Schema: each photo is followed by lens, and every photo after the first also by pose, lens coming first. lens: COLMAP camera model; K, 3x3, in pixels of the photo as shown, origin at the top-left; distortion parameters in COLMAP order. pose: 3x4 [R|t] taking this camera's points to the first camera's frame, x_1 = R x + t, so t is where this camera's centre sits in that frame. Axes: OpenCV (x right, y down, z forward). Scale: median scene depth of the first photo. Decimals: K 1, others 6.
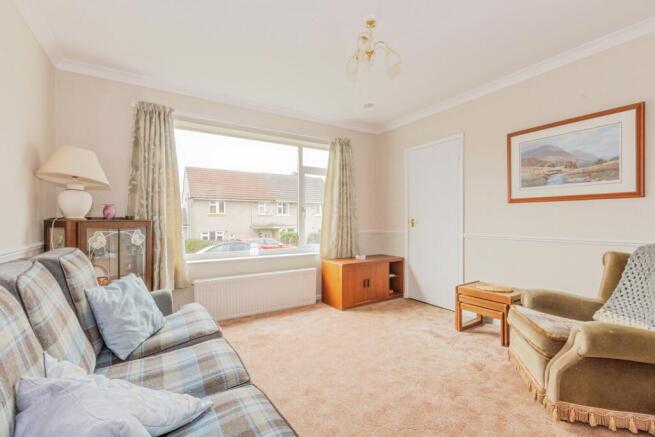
lens RADIAL K [[290.9, 0, 327.5], [0, 290.9, 218.5], [0, 0, 1]] dist [0.000777, 0.000031]
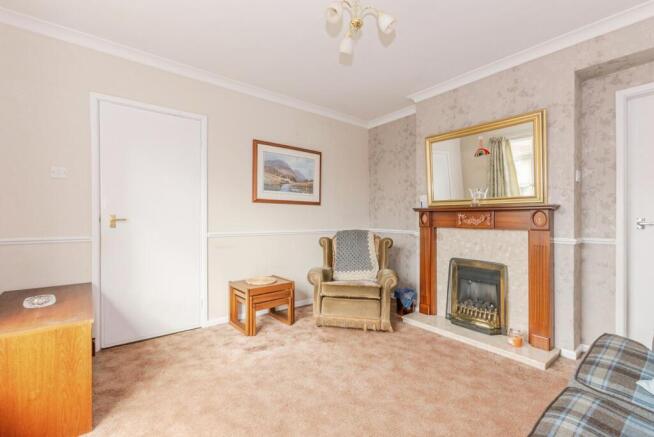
lens RADIAL K [[290.5, 0, 327.0], [0, 290.5, 218.5], [0, 0, 1]] dist [0.000777, 0.000031]
pose [[-0.123575, 0.001114, 0.992335, -0.532433], [-0.008280, 0.999963, -0.002154, 0.007898], [-0.992301, -0.008483, -0.123561, 0.921917]]
